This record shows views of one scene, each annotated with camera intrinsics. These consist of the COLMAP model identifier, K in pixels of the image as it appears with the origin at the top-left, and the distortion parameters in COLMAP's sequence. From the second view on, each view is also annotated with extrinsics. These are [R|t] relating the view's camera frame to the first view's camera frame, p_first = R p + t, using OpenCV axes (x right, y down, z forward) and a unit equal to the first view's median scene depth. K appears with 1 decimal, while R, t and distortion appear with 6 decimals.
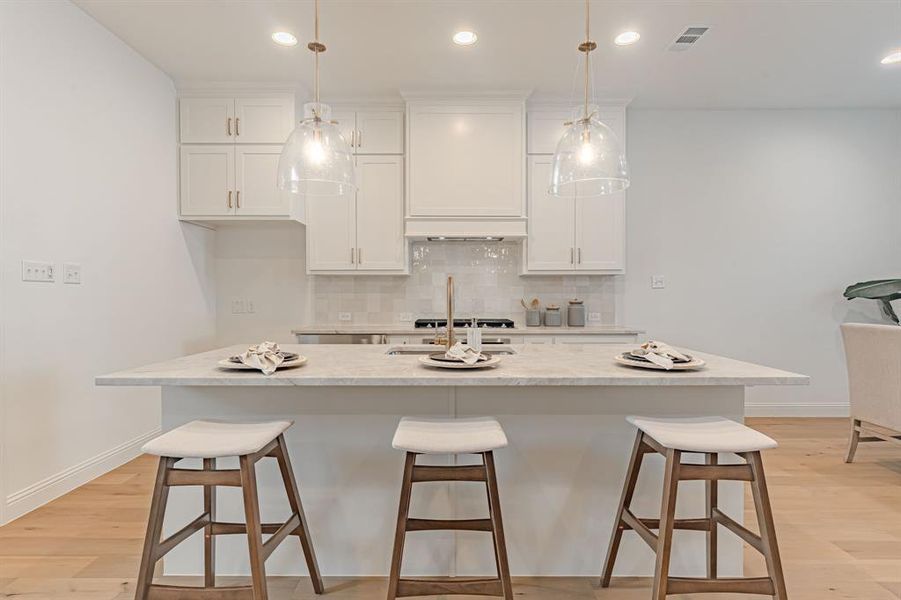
lens RADIAL K [[463.2, 0, 452.5], [0, 463.2, 301.8], [0, 0, 1]] dist [-0.003571, 0.001773]
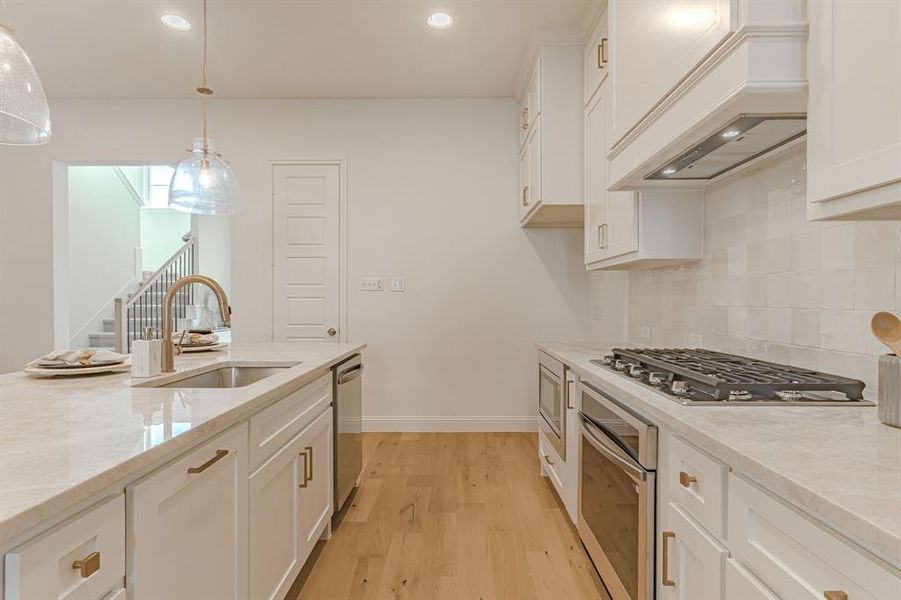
lens RADIAL K [[463.2, 0, 451.6], [0, 463.2, 303.0], [0, 0, 1]] dist [-0.003571, 0.001773]
pose [[-0.009206, 0.006038, -0.999939, 0.453189], [-0.013142, 0.999895, 0.006159, -0.009821], [0.999871, 0.013198, -0.009125, 0.838591]]
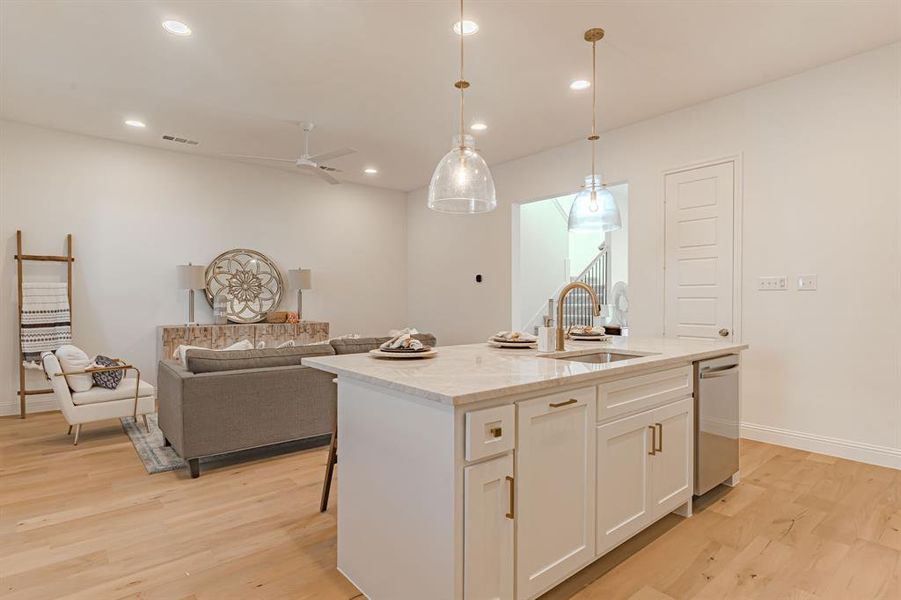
lens RADIAL K [[463.2, 0, 450.1], [0, 463.2, 302.2], [0, 0, 1]] dist [-0.003571, 0.001773]
pose [[-0.765379, 0.001918, -0.643576, 0.537553], [-0.009467, 0.999854, 0.014238, -0.011289], [0.643510, 0.016990, -0.765249, 0.952473]]
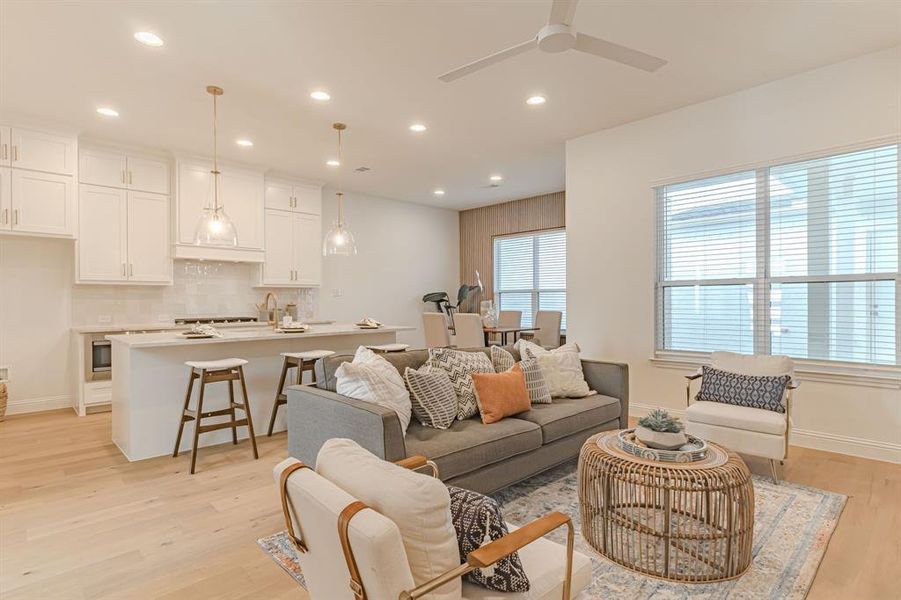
lens RADIAL K [[463.2, 0, 448.5], [0, 463.2, 300.6], [0, 0, 1]] dist [-0.003571, 0.001773]
pose [[0.720932, -0.003413, 0.692997, -0.475683], [0.012629, 0.999887, -0.008214, 0.006320], [-0.692890, 0.014674, 0.720894, -0.539401]]
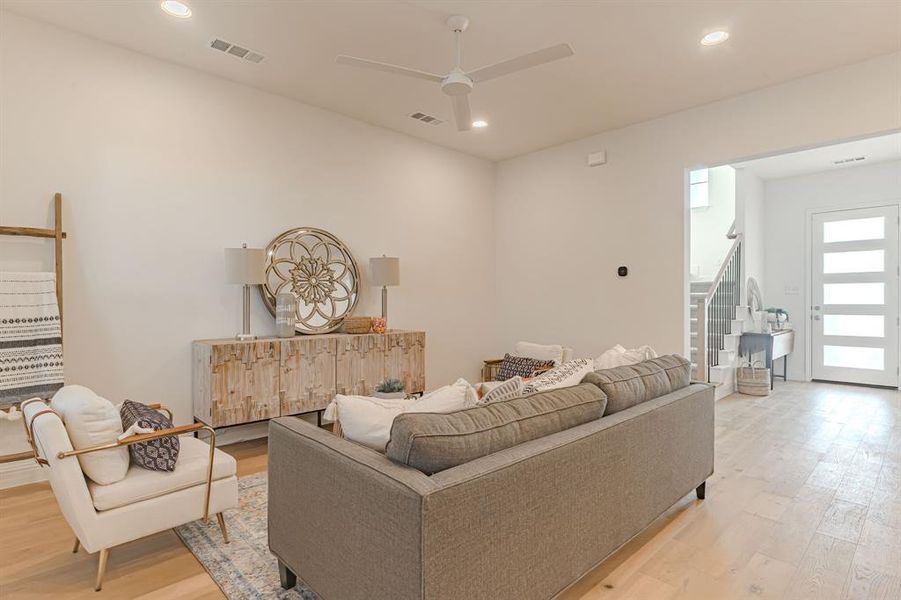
lens RADIAL K [[463.2, 0, 450.9], [0, 463.2, 303.0], [0, 0, 1]] dist [-0.003571, 0.001773]
pose [[-0.720520, 0.004247, -0.693421, 0.582871], [-0.009003, 0.999840, 0.015479, -0.004048], [0.693375, 0.017395, -0.720367, 0.331792]]
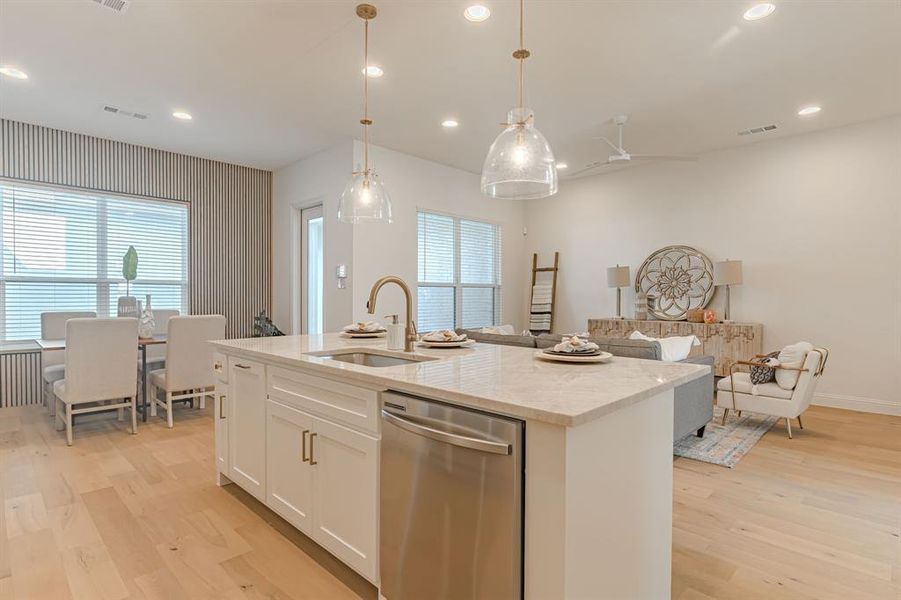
lens RADIAL K [[463.2, 0, 451.2], [0, 463.2, 302.6], [0, 0, 1]] dist [-0.003571, 0.001773]
pose [[-0.712787, -0.011147, 0.701292, -0.476983], [0.006099, 0.999737, 0.022091, -0.010389], [-0.701354, 0.020023, -0.712532, 0.937877]]
